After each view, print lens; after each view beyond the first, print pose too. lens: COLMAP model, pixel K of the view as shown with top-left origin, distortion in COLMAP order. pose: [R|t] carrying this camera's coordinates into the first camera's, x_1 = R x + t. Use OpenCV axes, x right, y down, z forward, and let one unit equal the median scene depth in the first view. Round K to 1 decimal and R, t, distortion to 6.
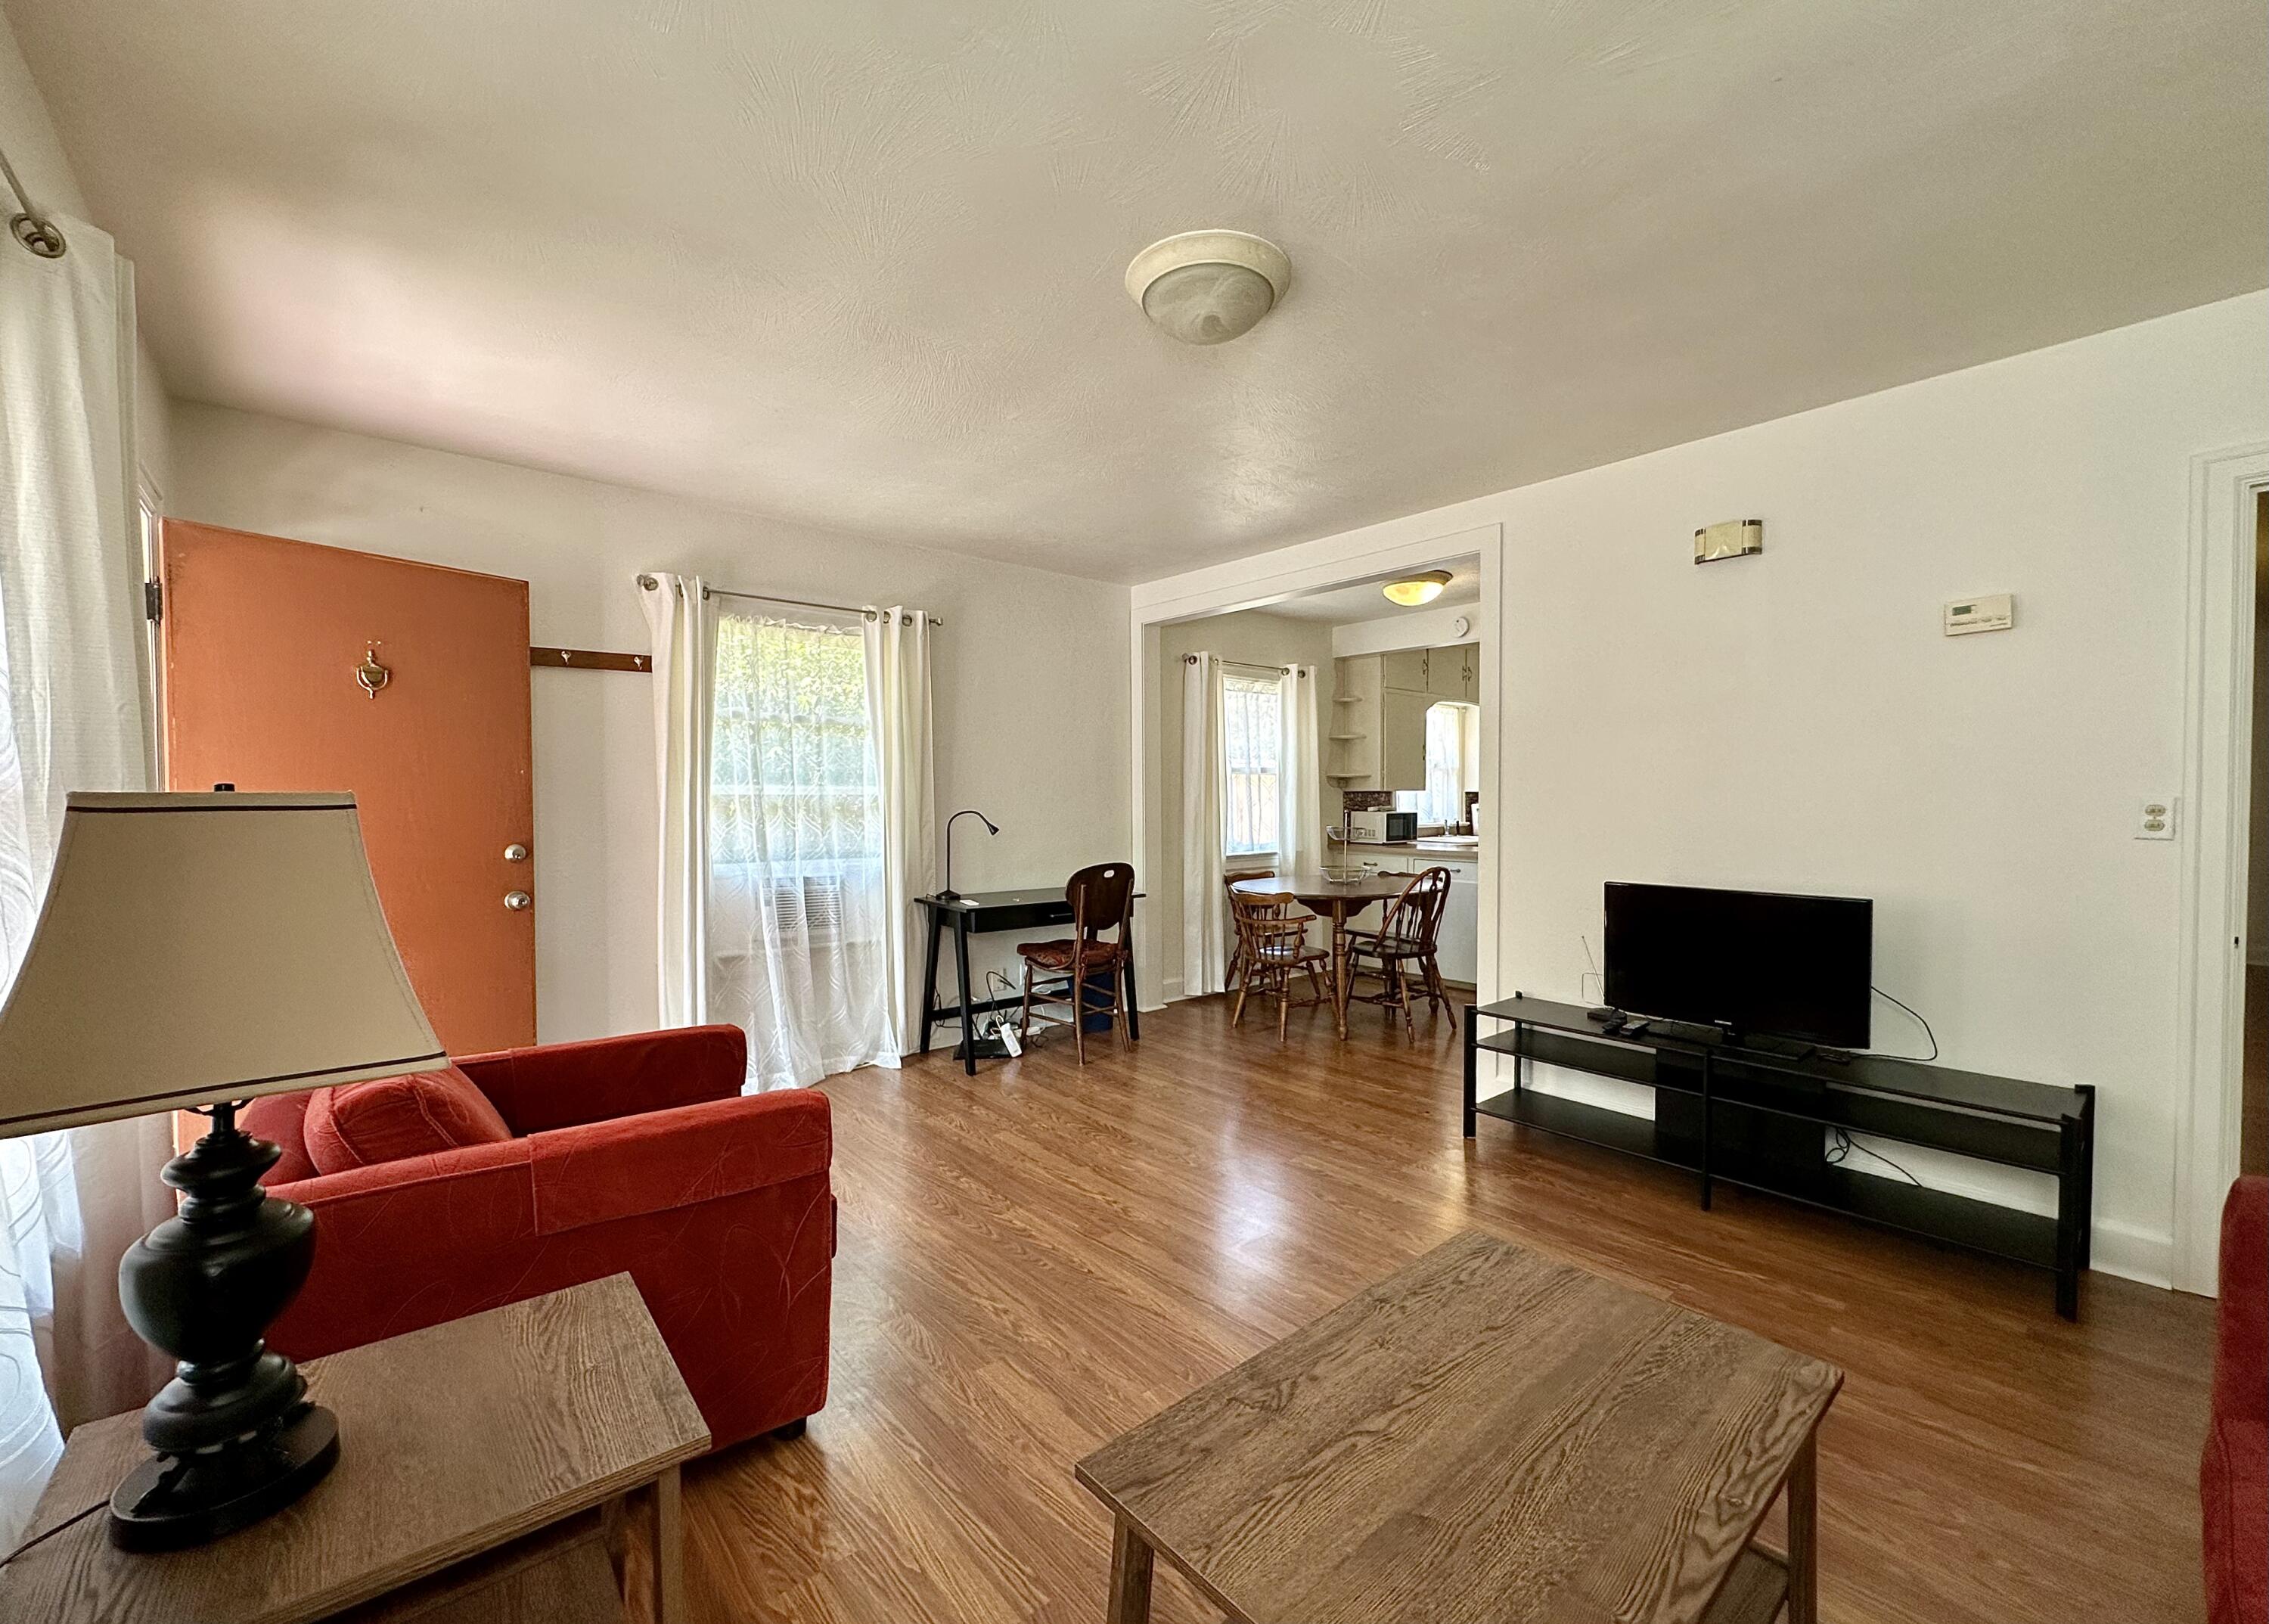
lens RADIAL K [[918.5, 0, 1140.9], [0, 918.5, 821.4], [0, 0, 1]] dist [0.000811, 0.000032]
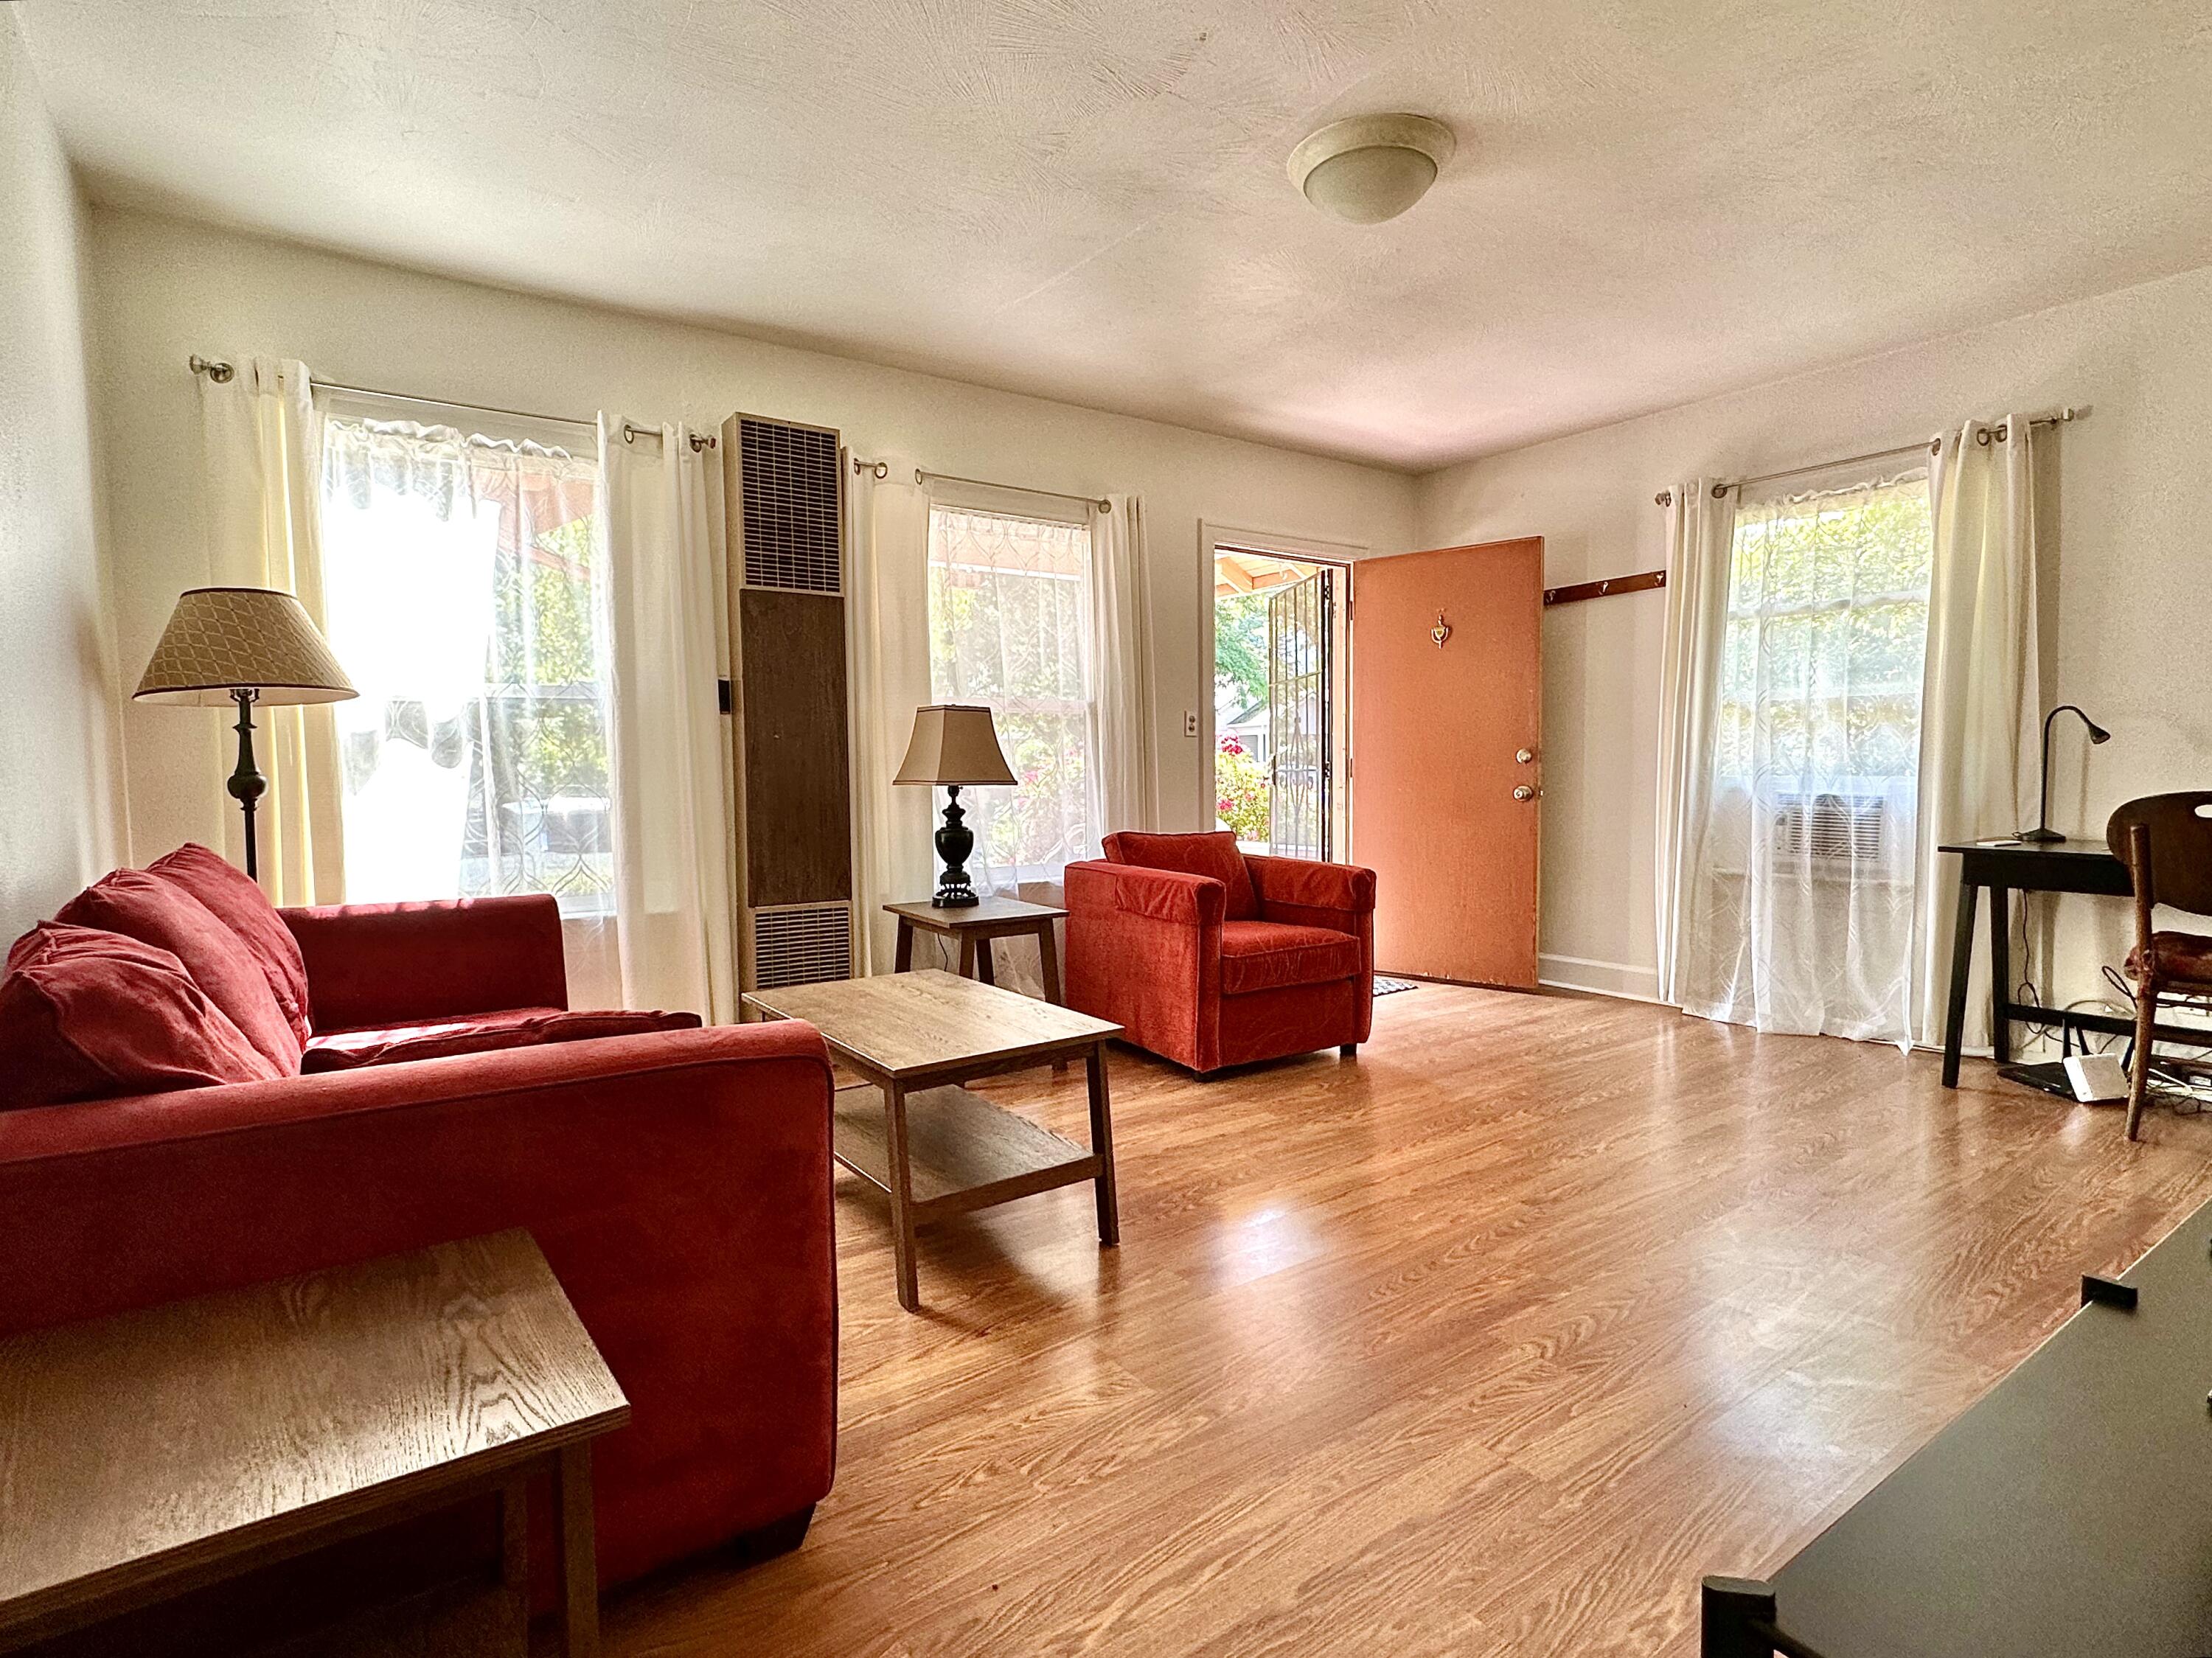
lens RADIAL K [[1128.8, 0, 1107.2], [0, 1128.8, 835.4], [0, 0, 1]] dist [0.000190, 0.000098]
pose [[-0.095120, 0.064617, -0.993366, 0.741483], [-0.010787, 0.997766, 0.065936, 0.037473], [0.995407, 0.016987, -0.094210, 0.458430]]
